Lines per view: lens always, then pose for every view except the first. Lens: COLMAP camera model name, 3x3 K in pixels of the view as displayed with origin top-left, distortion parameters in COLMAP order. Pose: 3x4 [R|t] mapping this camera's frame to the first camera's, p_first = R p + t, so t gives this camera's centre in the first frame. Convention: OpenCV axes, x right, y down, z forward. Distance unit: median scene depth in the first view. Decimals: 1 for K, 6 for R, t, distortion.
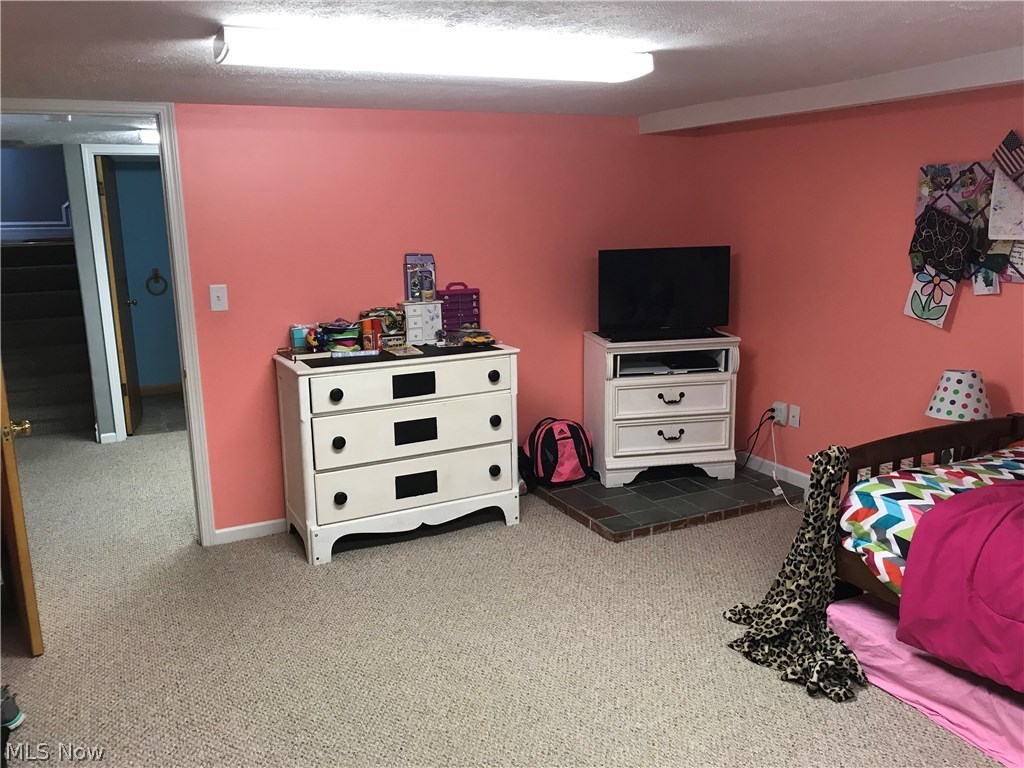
lens RADIAL K [[850.8, 0, 514.1], [0, 850.8, 386.3], [0, 0, 1]] dist [0.050579, -0.079626]
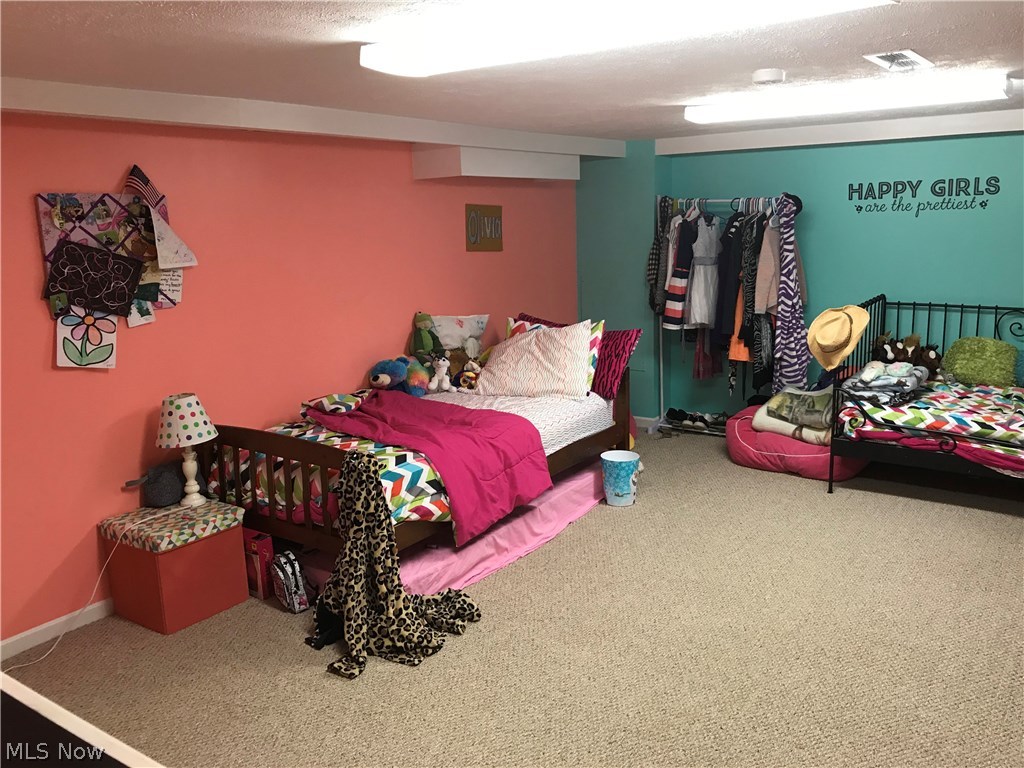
lens RADIAL K [[850.8, 0, 513.1], [0, 850.8, 378.7], [0, 0, 1]] dist [0.050579, -0.079626]
pose [[-0.481792, -0.126159, 0.867156, -0.532999], [0.220673, 0.940222, 0.259395, -0.207321], [-0.848045, 0.316332, -0.425152, 1.051182]]
